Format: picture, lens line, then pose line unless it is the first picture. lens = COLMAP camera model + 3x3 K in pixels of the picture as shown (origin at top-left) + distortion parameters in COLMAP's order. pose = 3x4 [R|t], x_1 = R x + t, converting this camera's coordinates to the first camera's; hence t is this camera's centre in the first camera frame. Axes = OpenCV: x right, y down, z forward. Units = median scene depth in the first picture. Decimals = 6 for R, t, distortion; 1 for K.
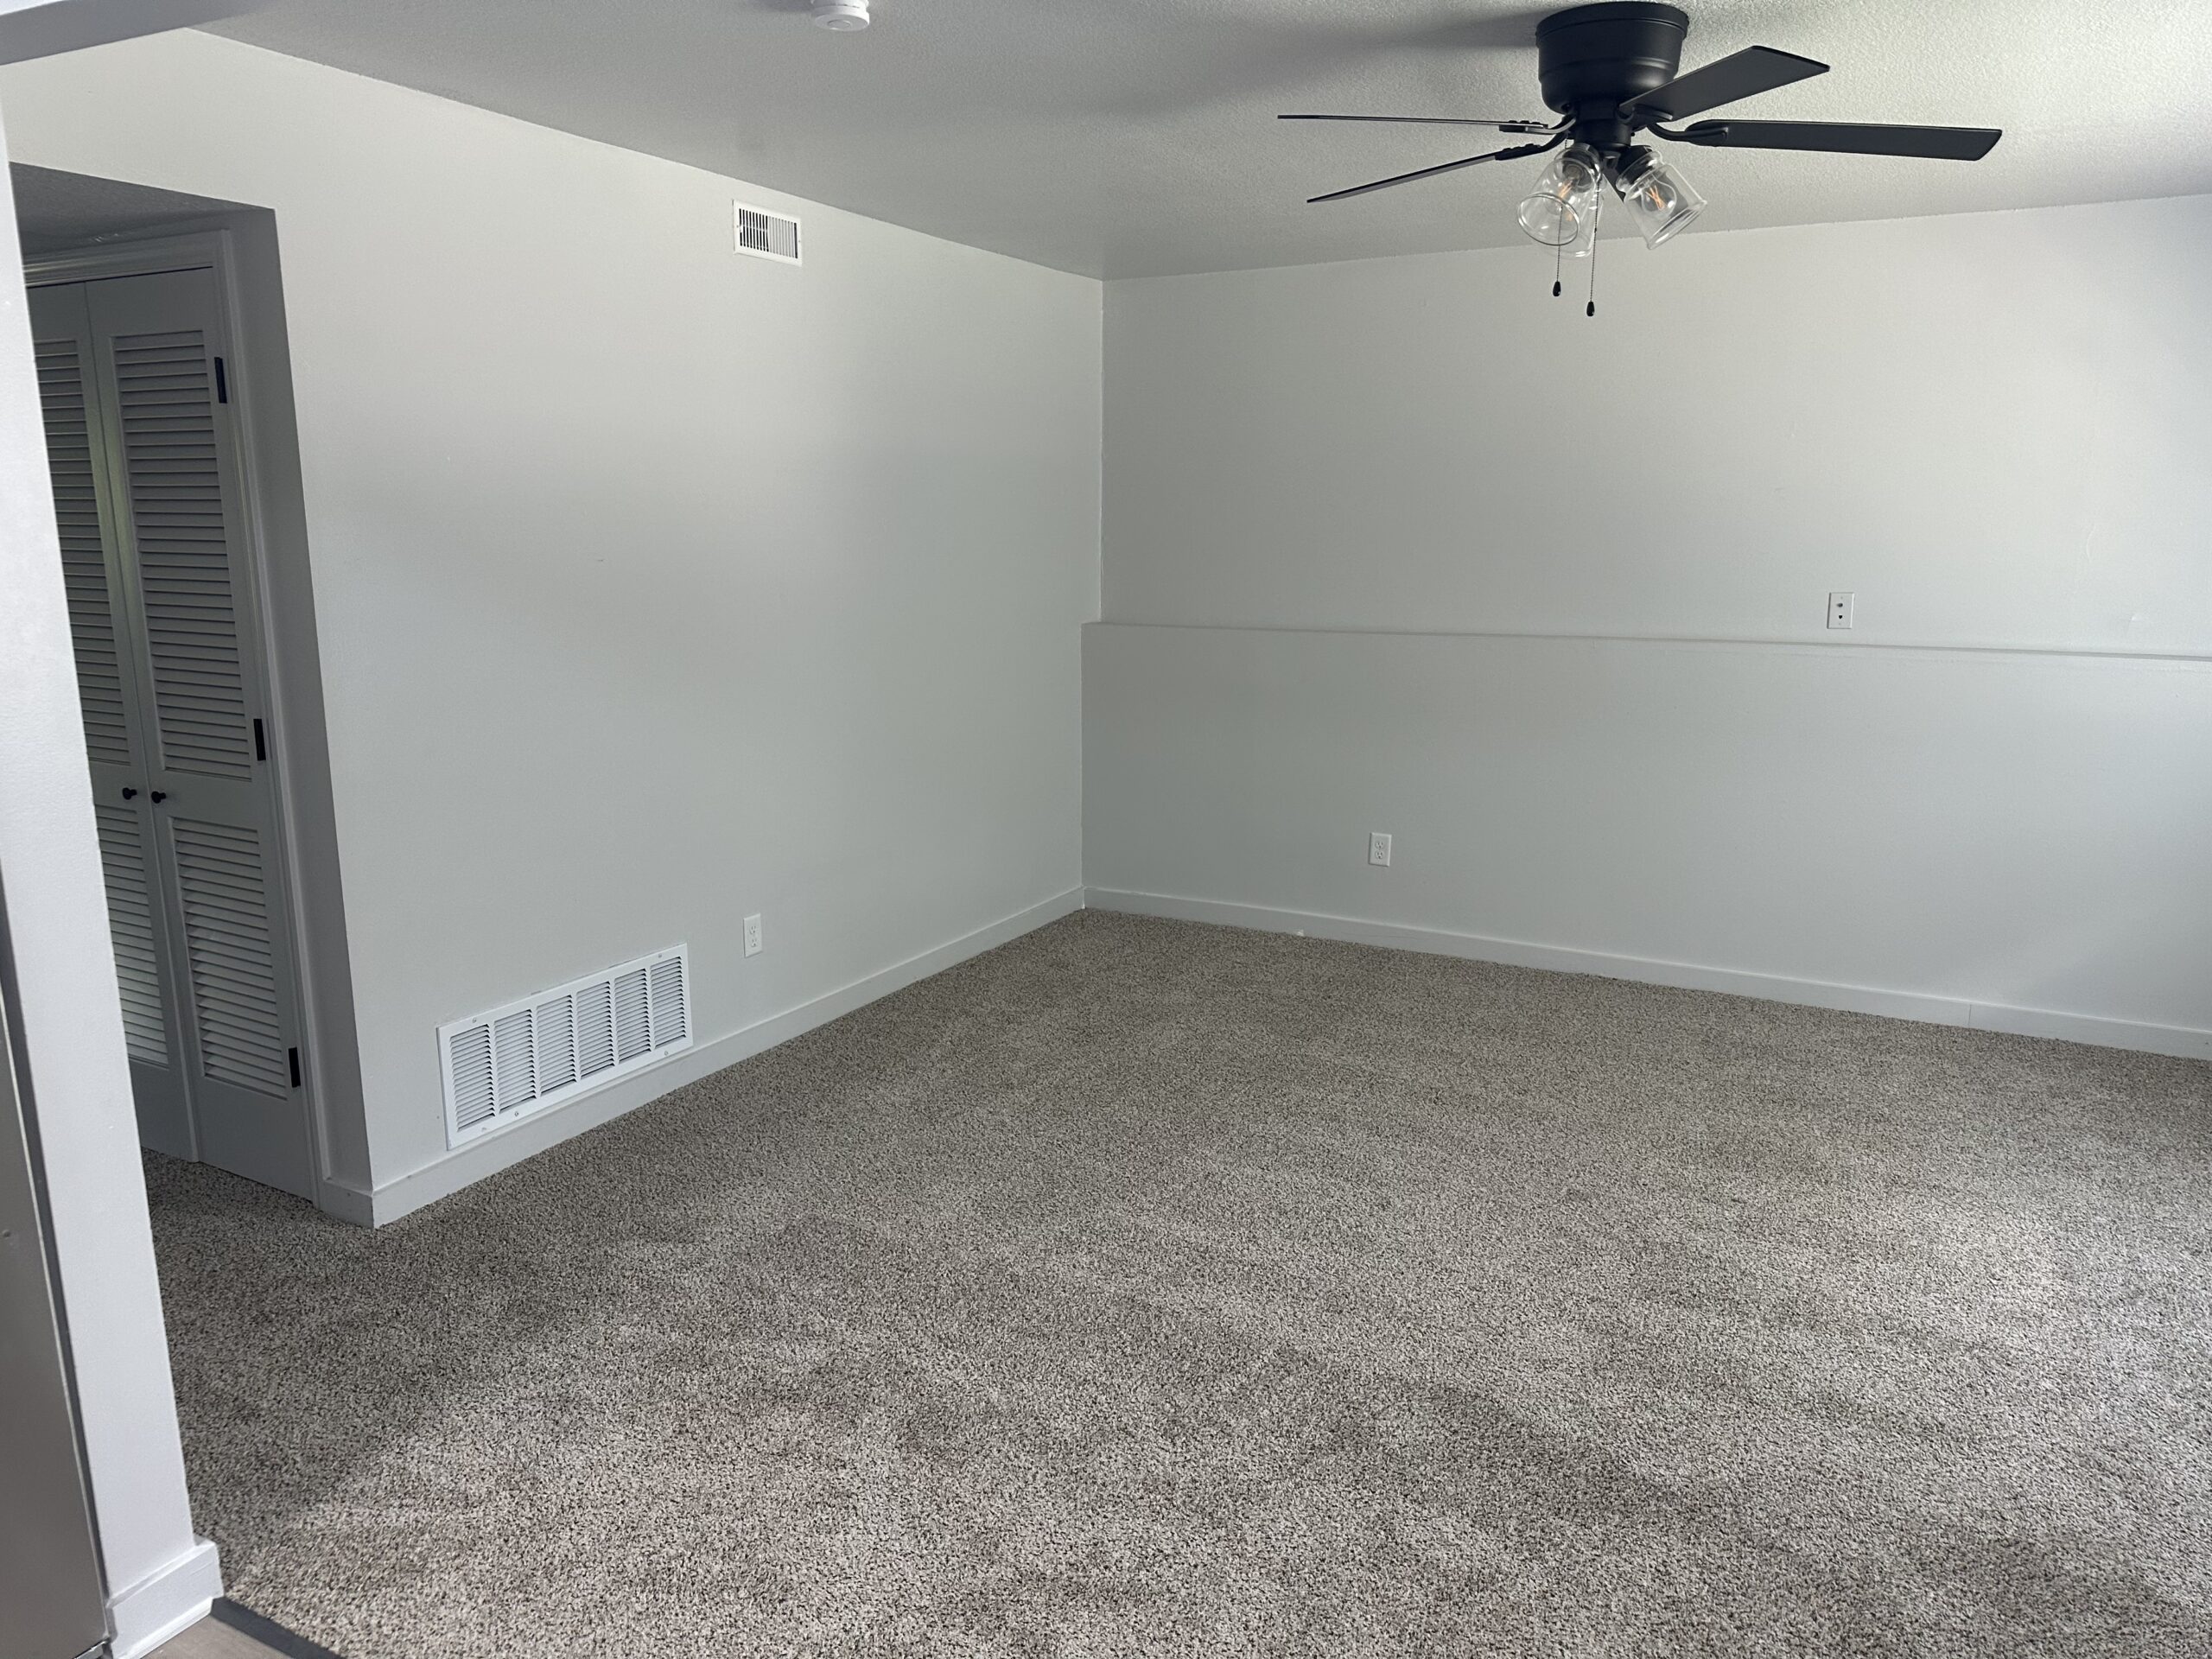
lens RADIAL K [[1545.2, 0, 1099.4], [0, 1545.2, 833.4], [0, 0, 1]] dist [0.121562, -0.198752]
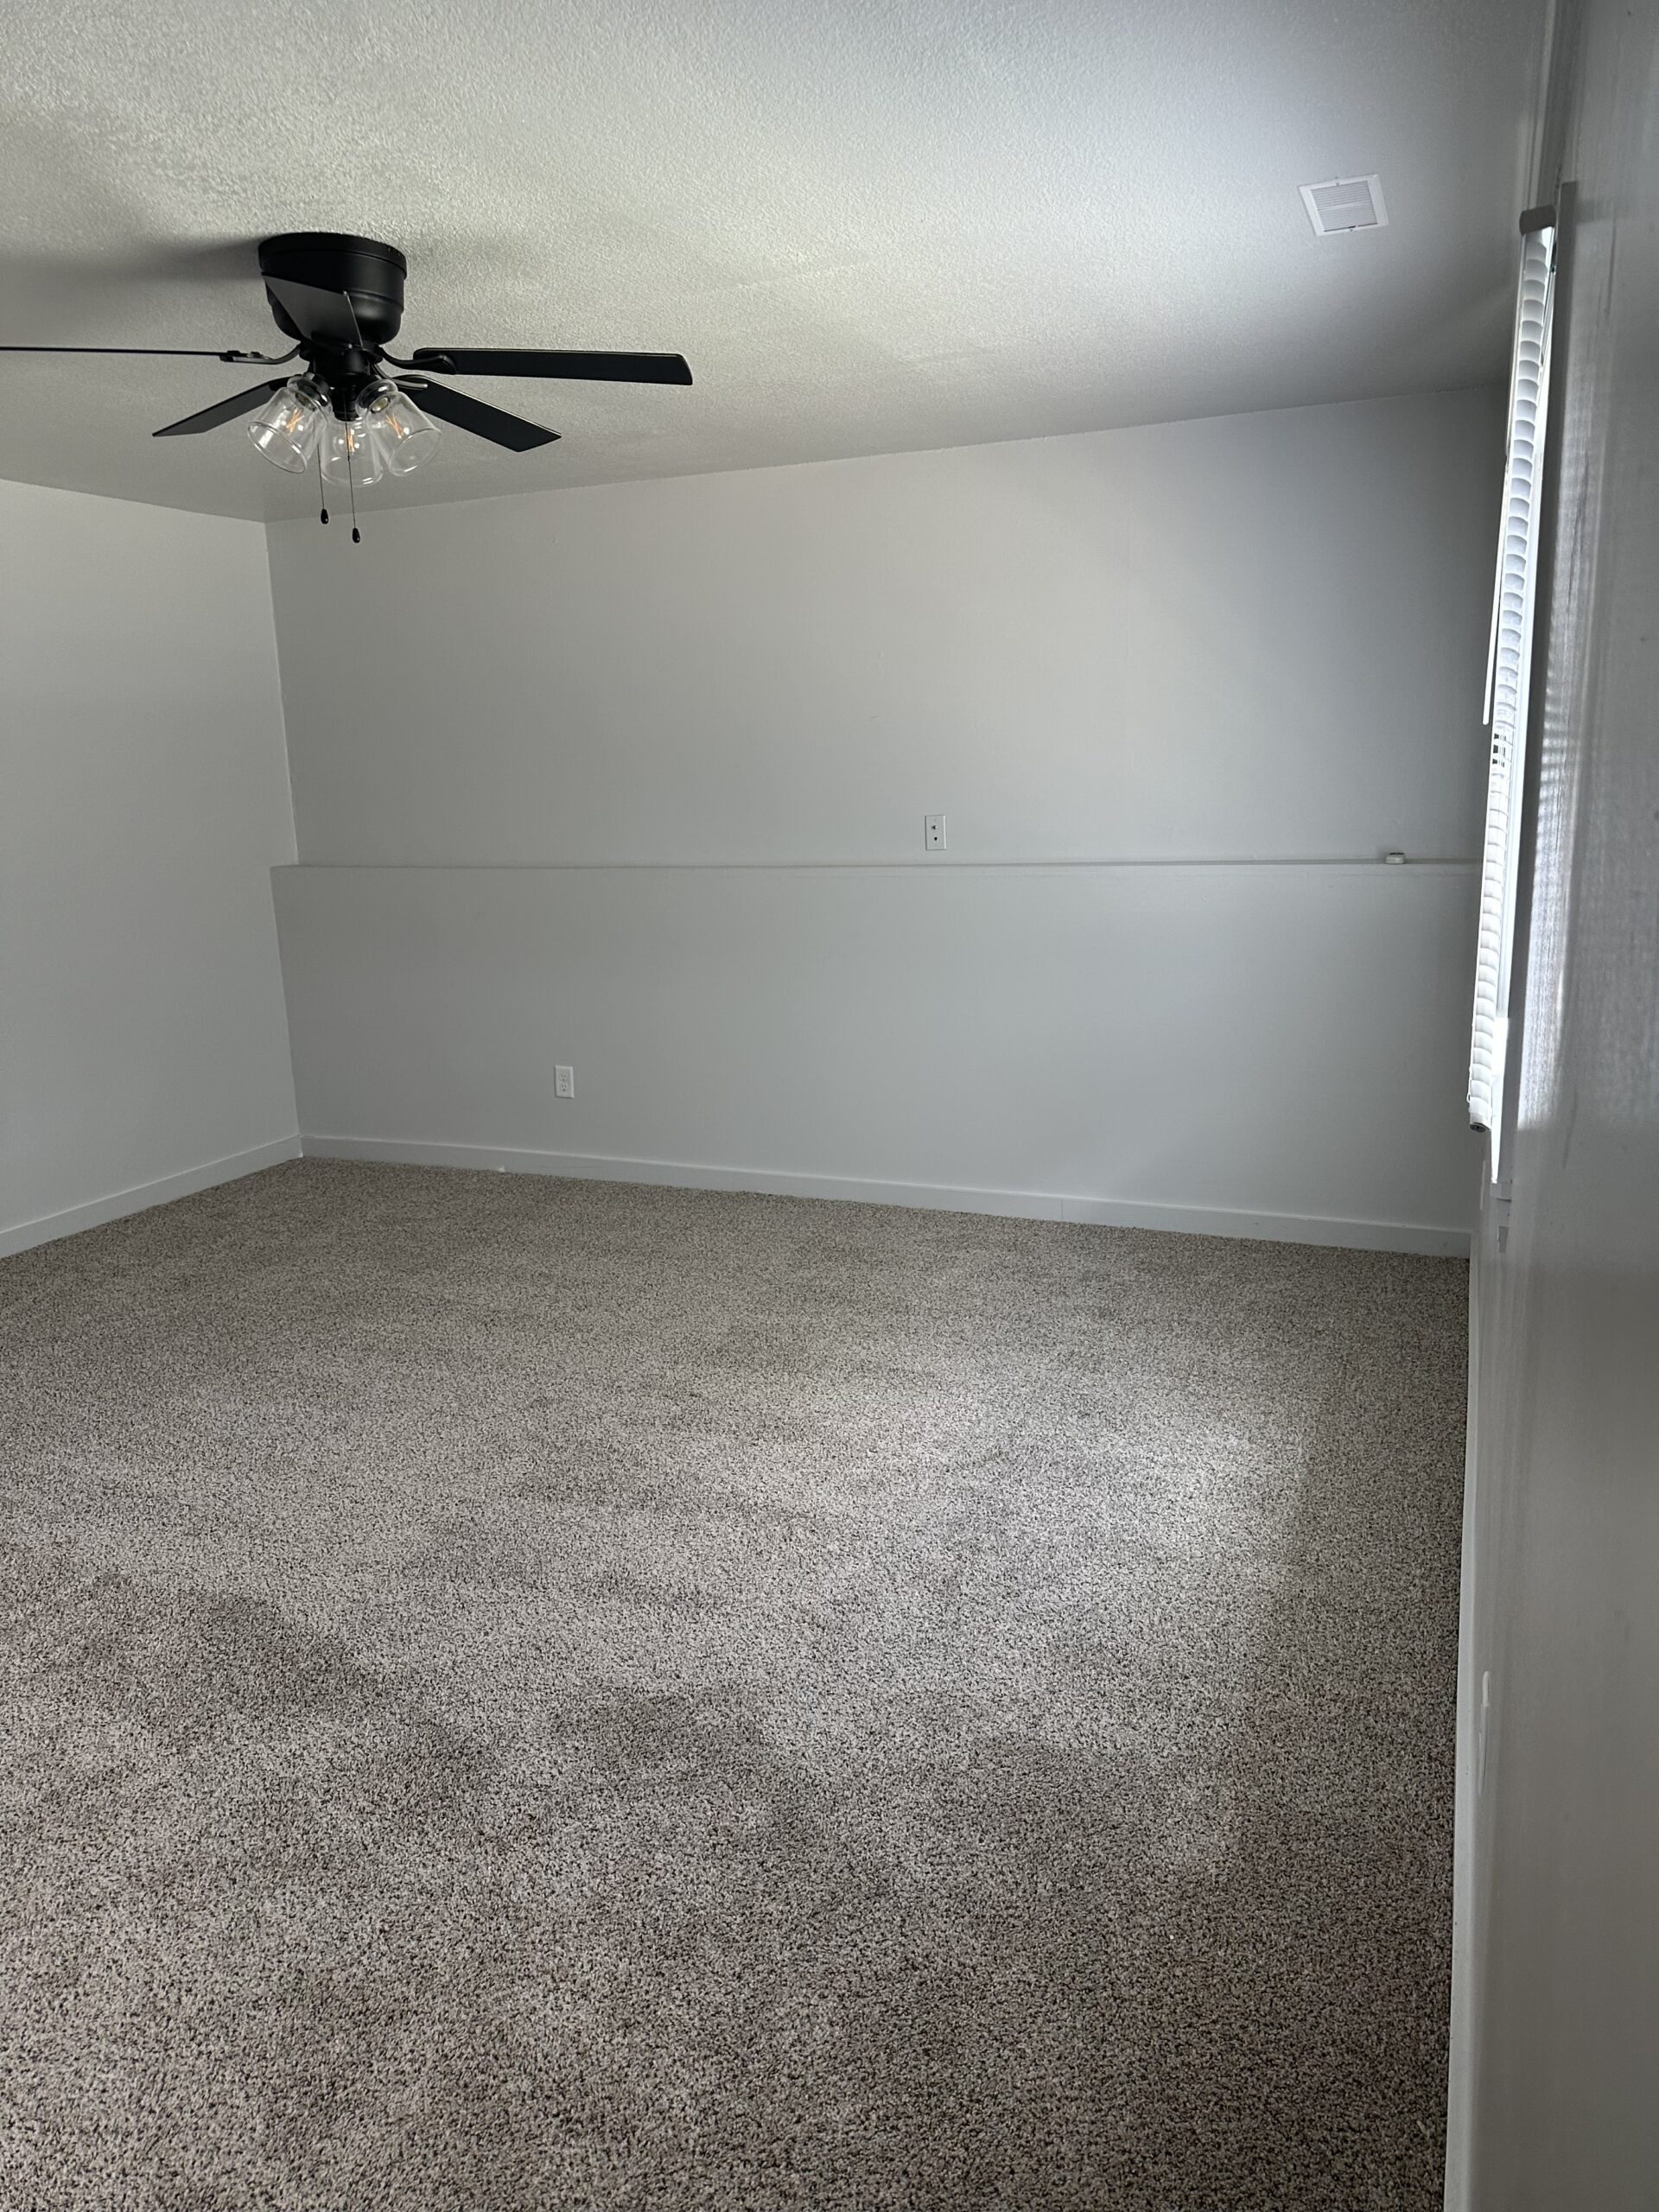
lens RADIAL K [[1545.2, 0, 829.5], [0, 1545.2, 1106.0], [0, 0, 1]] dist [0.121562, -0.198752]
pose [[0.994297, -0.050751, 0.093797, 0.298094], [0.049322, 0.998630, 0.017489, 0.019485], [-0.094556, -0.012763, 0.995438, -0.028805]]
